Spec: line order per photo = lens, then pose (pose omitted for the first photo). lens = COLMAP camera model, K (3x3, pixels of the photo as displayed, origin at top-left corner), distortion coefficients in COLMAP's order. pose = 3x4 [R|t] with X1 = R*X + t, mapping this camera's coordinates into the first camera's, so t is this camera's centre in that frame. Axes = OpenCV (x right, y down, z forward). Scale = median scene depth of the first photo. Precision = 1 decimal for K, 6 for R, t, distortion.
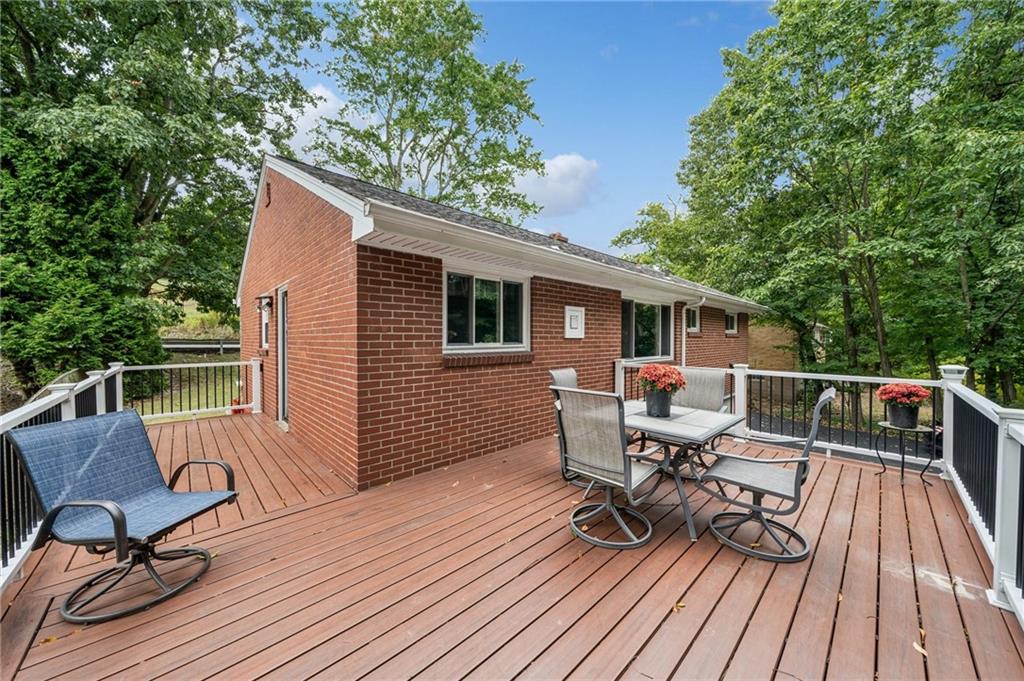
lens RADIAL K [[355.1, 0, 509.8], [0, 355.1, 341.8], [0, 0, 1]] dist [-0.003247, -0.000110]
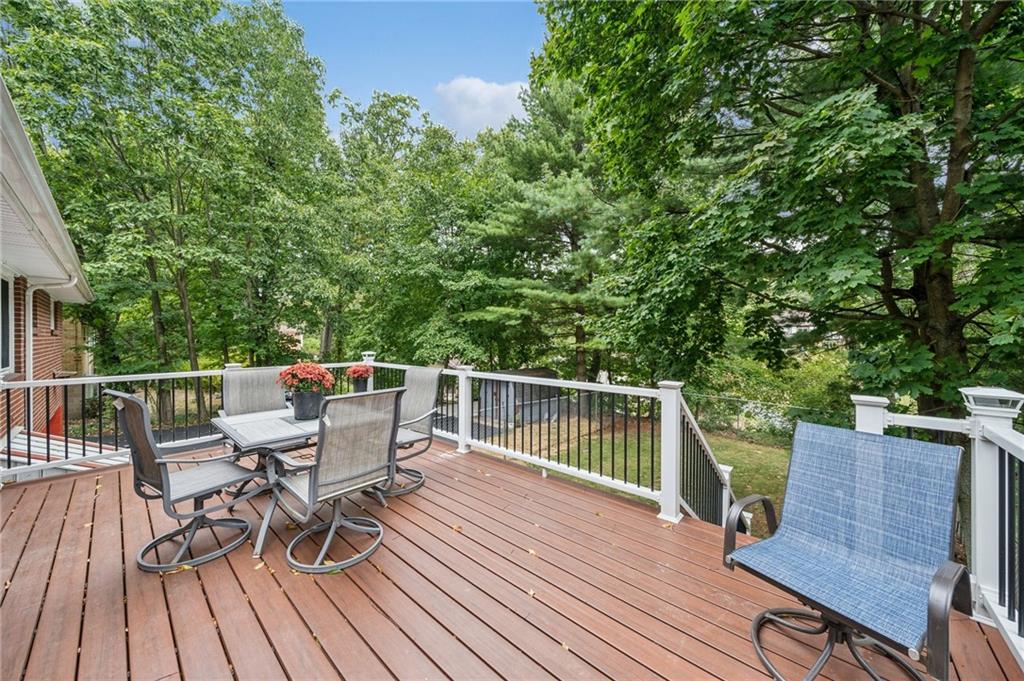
lens RADIAL K [[355.1, 0, 512.8], [0, 355.1, 338.3], [0, 0, 1]] dist [-0.003247, -0.000110]
pose [[-0.099597, -0.007165, 0.995002, -0.312777], [0.012483, 0.999886, 0.008450, -0.001663], [-0.994950, 0.013262, -0.099496, 0.309806]]
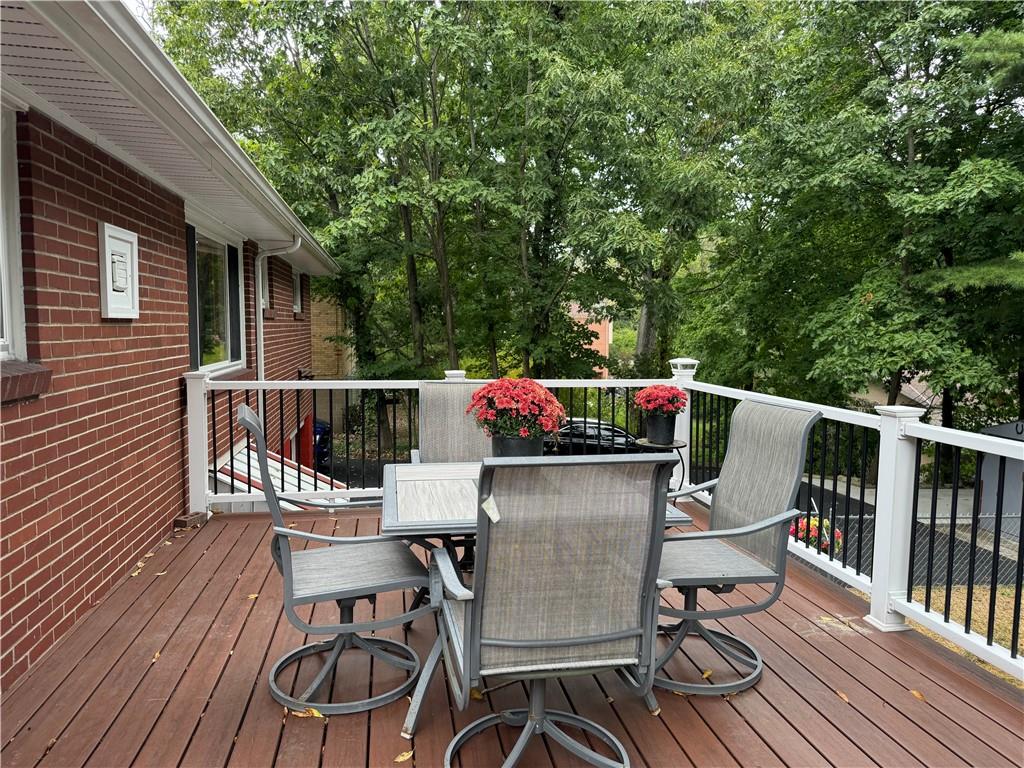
lens RADIAL K [[727.8, 0, 512.3], [0, 727.8, 384.4], [0, 0, 1]] dist [0.021601, -0.028682]
pose [[0.548960, -0.064370, 0.833366, -0.203695], [0.001818, 0.997120, 0.075821, 0.000473], [-0.835847, -0.040108, 0.547496, 0.275465]]
